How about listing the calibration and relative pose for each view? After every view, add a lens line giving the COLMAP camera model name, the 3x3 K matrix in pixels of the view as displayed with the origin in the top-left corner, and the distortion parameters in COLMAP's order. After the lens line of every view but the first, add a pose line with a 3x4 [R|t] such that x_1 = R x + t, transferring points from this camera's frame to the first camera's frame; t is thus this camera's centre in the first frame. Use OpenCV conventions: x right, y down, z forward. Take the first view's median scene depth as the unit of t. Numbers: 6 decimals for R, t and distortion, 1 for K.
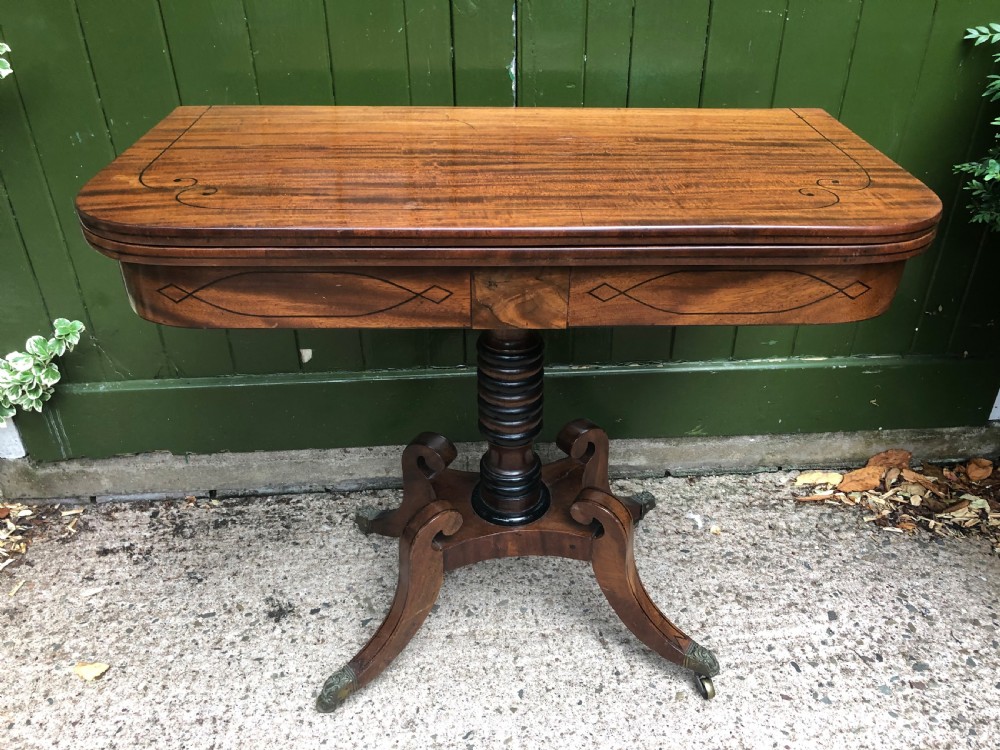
lens RADIAL K [[826.8, 0, 507.3], [0, 826.8, 369.4], [0, 0, 1]] dist [-0.005401, 0.039235]
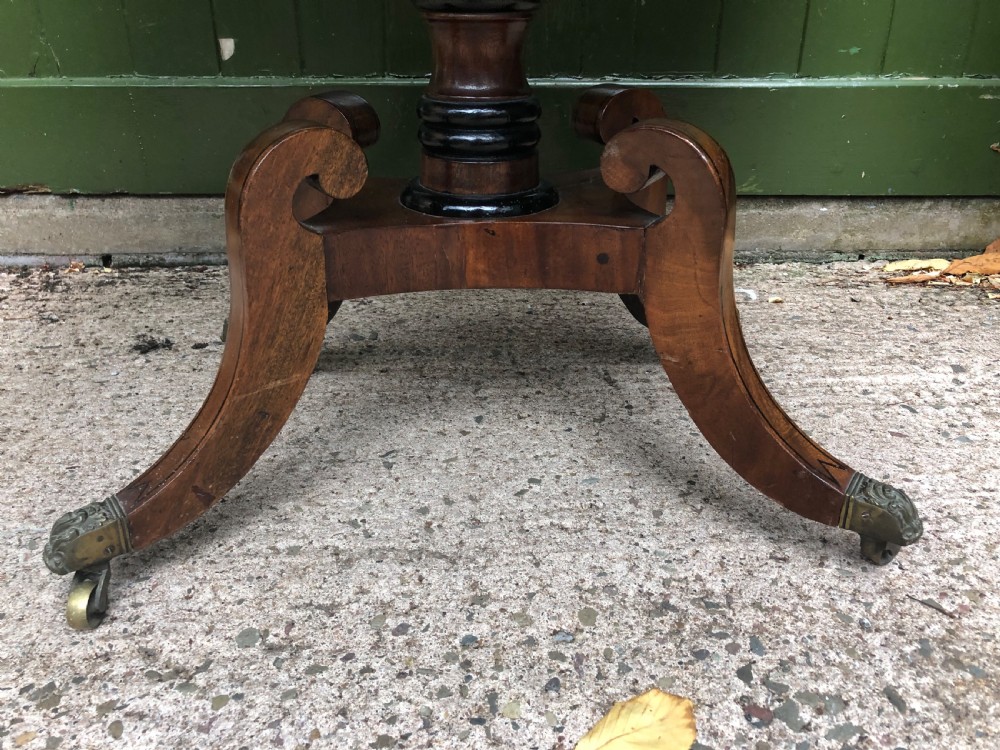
lens RADIAL K [[827.4, 0, 503.7], [0, 827.4, 367.6], [0, 0, 1]] dist [0.007297, 0.012630]
pose [[0.998366, 0.030070, -0.048587, 0.055927], [-0.035534, 0.992634, -0.115826, 0.361054], [0.044746, 0.117363, 0.992081, 0.298901]]
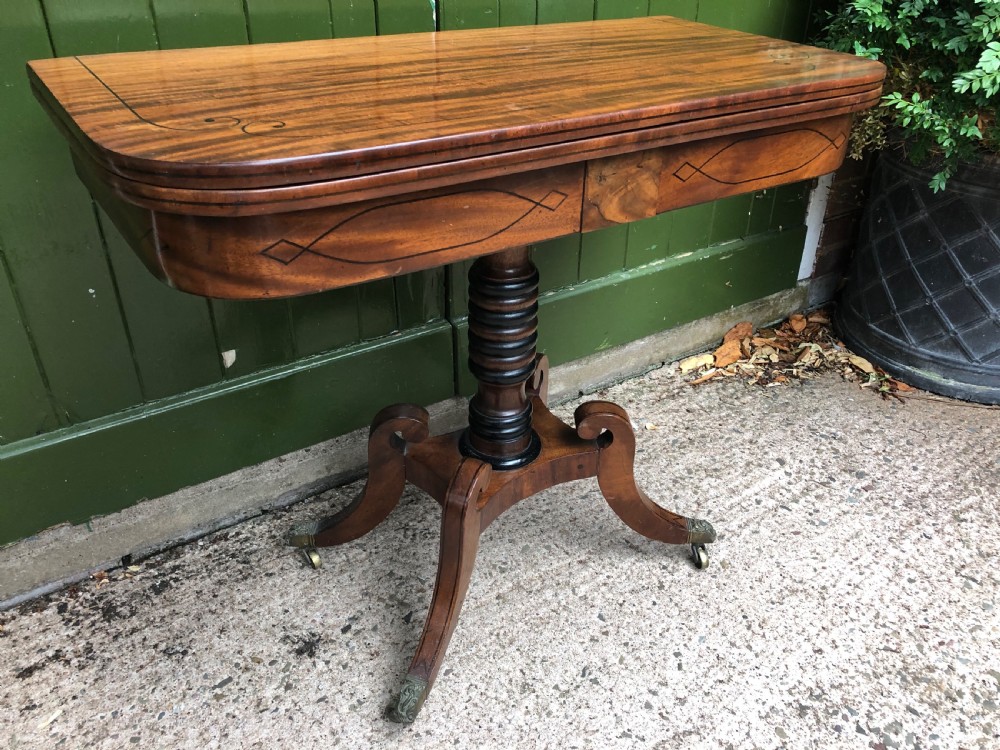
lens RADIAL K [[827.4, 0, 503.7], [0, 827.4, 367.6], [0, 0, 1]] dist [0.007297, 0.012630]
pose [[0.872057, -0.243245, 0.424675, -0.371130], [0.241374, 0.968627, 0.059156, 0.010206], [-0.425741, 0.050918, 0.903411, 0.110780]]
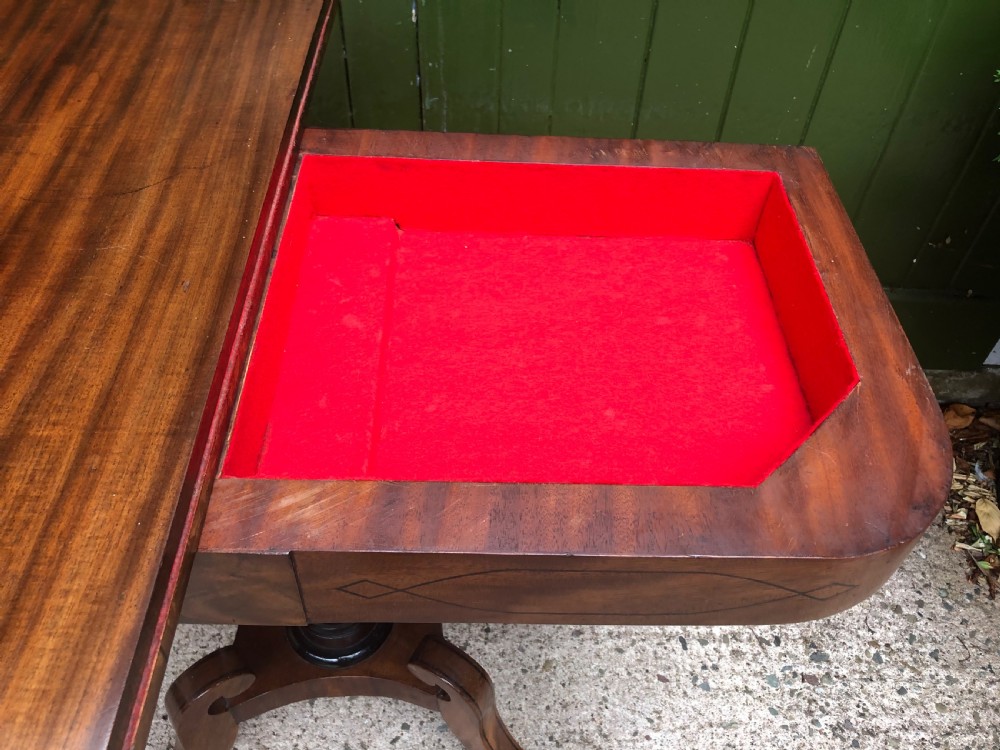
lens RADIAL K [[832.9, 0, 498.3], [0, 832.9, 374.7], [0, 0, 1]] dist [-0.041287, 0.112351]
pose [[0.994948, 0.093743, -0.035925, 0.131774], [-0.080175, 0.957338, 0.277627, -0.141563], [0.060417, -0.273344, 0.960017, 0.165198]]
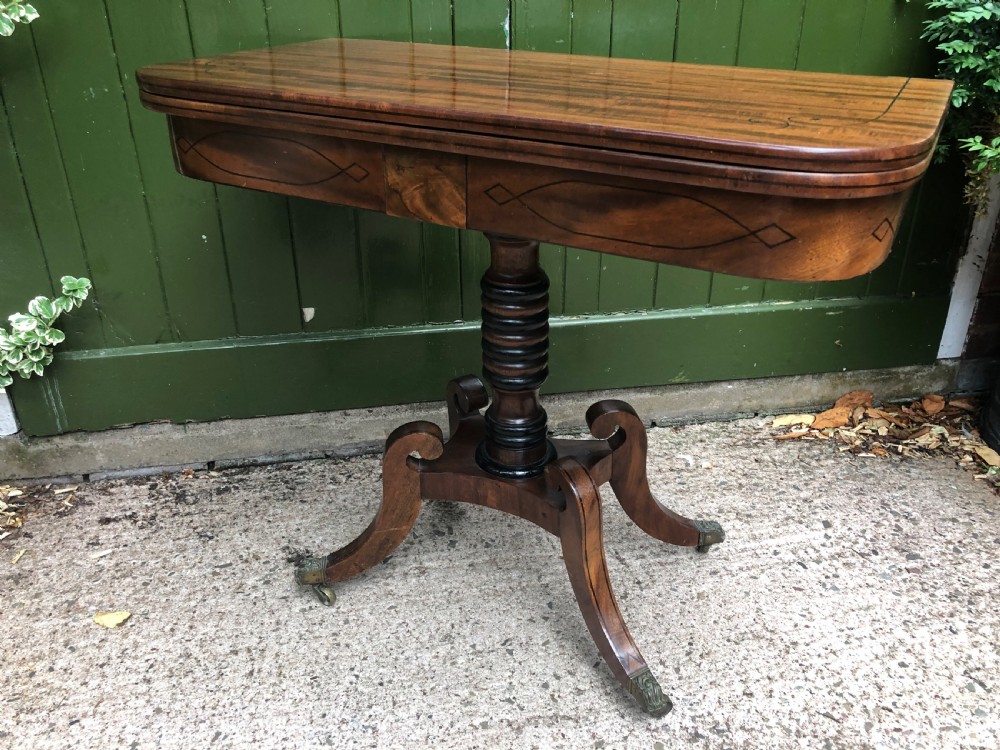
lens RADIAL K [[827.7, 0, 502.5], [0, 827.7, 373.4], [0, 0, 1]] dist [-0.011060, 0.054486]
pose [[0.994226, -0.046126, 0.096891, -0.109567], [0.054518, 0.994816, -0.085838, 0.161307], [-0.092429, 0.090625, 0.991587, -0.034965]]
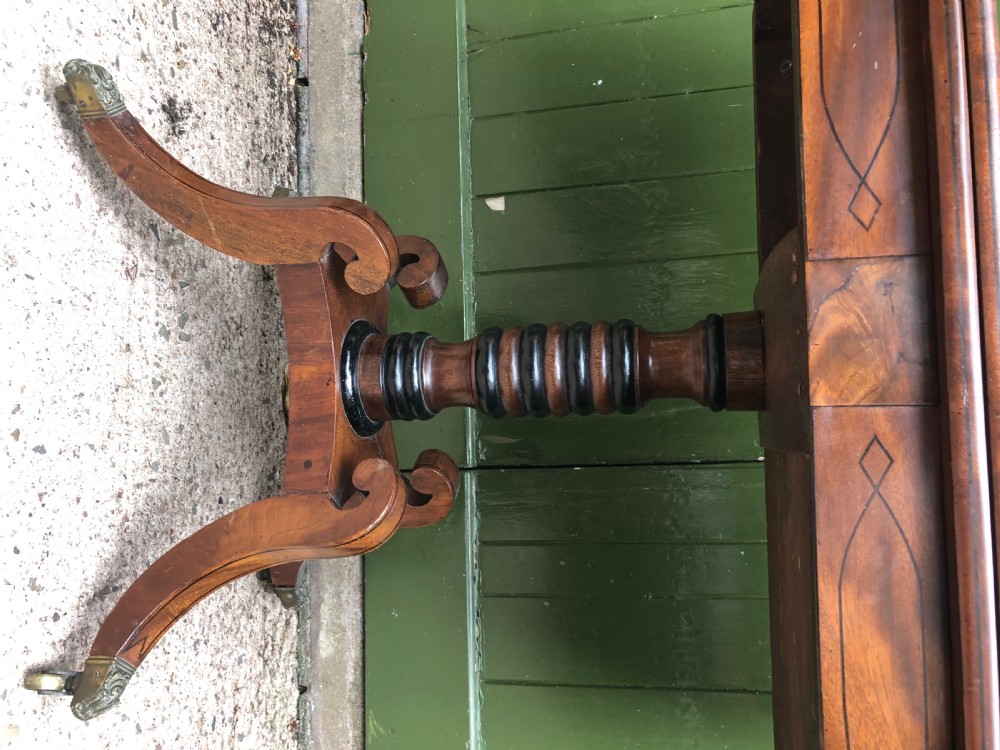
lens RADIAL K [[832.9, 0, 498.3], [0, 832.9, 374.7], [0, 0, 1]] dist [-0.041287, 0.112351]
pose [[0.003914, 0.986374, -0.164474, 0.053338], [-0.951775, -0.046783, -0.303210, 0.222017], [-0.306773, 0.157729, 0.938622, 0.277715]]
